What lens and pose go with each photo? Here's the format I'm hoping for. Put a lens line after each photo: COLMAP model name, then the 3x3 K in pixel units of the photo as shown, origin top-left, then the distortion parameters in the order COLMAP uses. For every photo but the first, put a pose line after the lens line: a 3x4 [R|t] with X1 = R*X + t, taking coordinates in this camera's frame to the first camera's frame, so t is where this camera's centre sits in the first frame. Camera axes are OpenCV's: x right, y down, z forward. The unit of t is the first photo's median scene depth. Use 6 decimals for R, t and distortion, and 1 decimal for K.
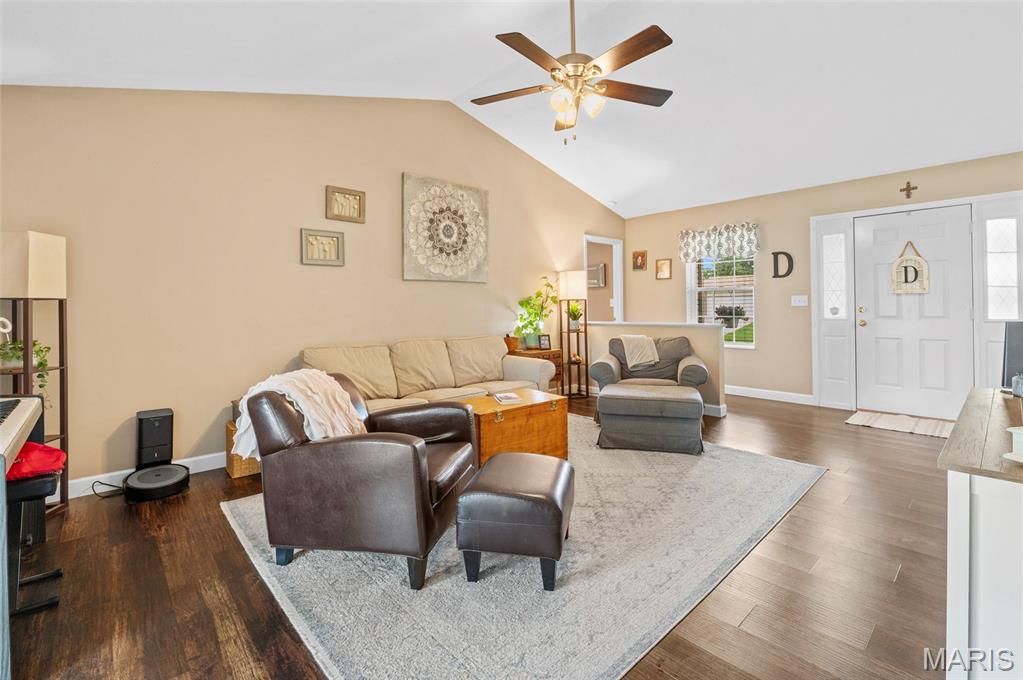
lens RADIAL K [[457.3, 0, 527.1], [0, 457.3, 306.2], [0, 0, 1]] dist [-0.001948, -0.000430]
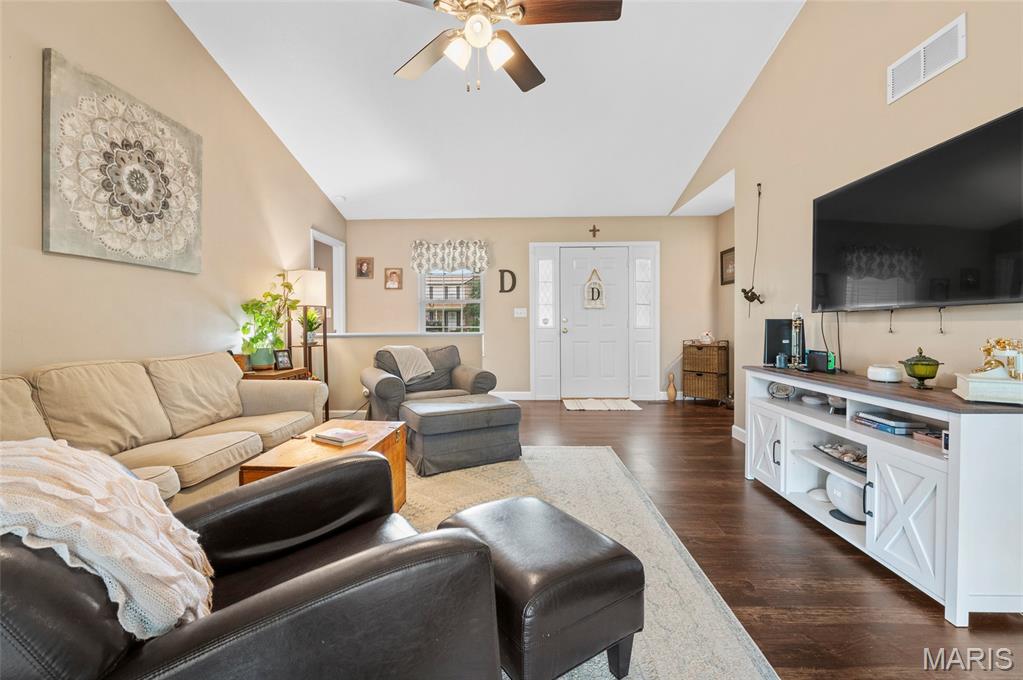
lens RADIAL K [[429.9, 0, 510.7], [0, 429.9, 328.6], [0, 0, 1]] dist [-0.009651, -0.000400]
pose [[0.708395, -0.002210, 0.705813, -0.220134], [-0.002277, 0.999983, 0.005417, 0.024987], [-0.705813, -0.005445, 0.708377, 0.254368]]
